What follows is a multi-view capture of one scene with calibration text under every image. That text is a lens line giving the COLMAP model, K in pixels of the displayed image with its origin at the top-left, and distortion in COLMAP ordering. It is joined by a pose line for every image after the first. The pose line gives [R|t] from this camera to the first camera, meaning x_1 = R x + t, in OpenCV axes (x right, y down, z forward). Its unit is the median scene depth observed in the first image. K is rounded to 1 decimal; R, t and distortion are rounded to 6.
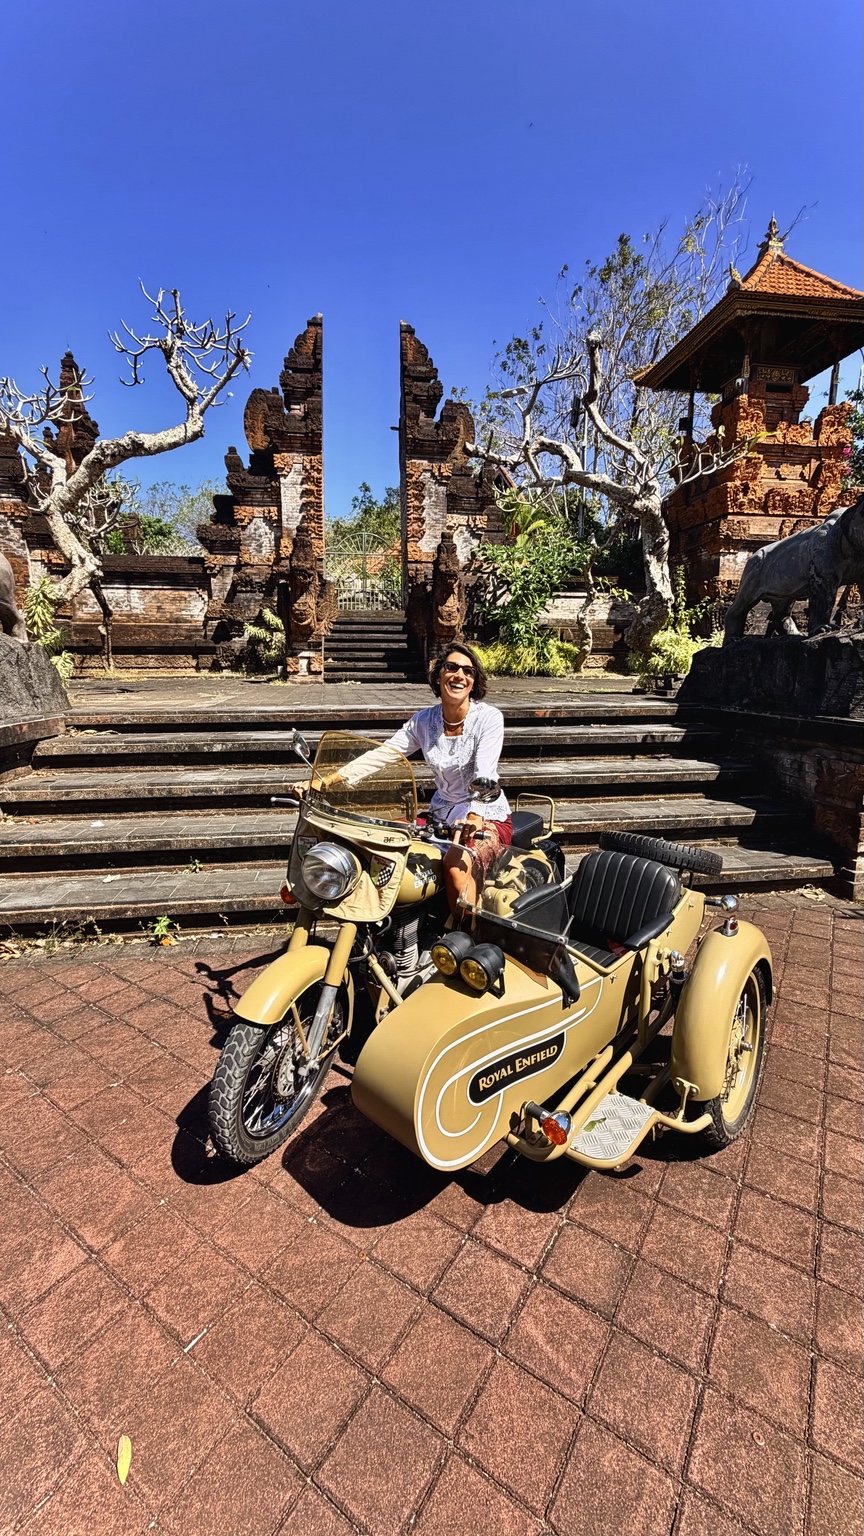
lens RADIAL K [[654.4, 0, 432.0], [0, 654.4, 768.0], [0, 0, 1]] dist [0.001930, 0.000260]
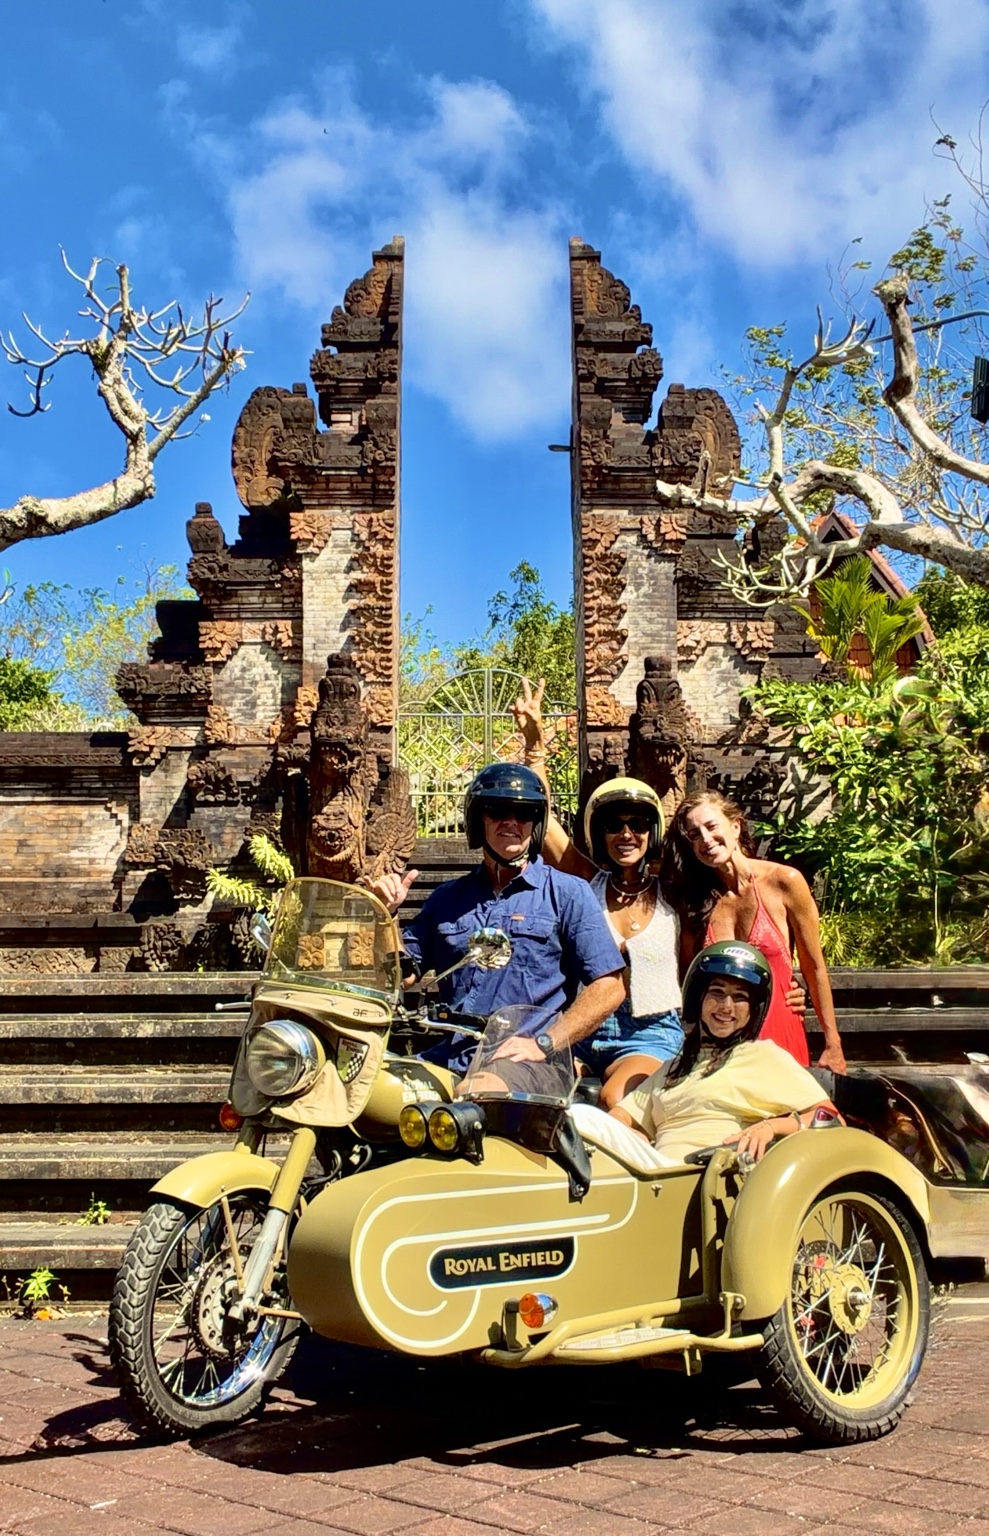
lens RADIAL K [[2189.8, 0, 494.5], [0, 2189.8, 768.0], [0, 0, 1]] dist [-0.003861, -0.000807]
pose [[0.989567, -0.029278, -0.141069, 0.109259], [-0.015665, 0.951465, -0.307357, 0.157373], [0.143221, 0.306360, 0.941080, -0.363278]]
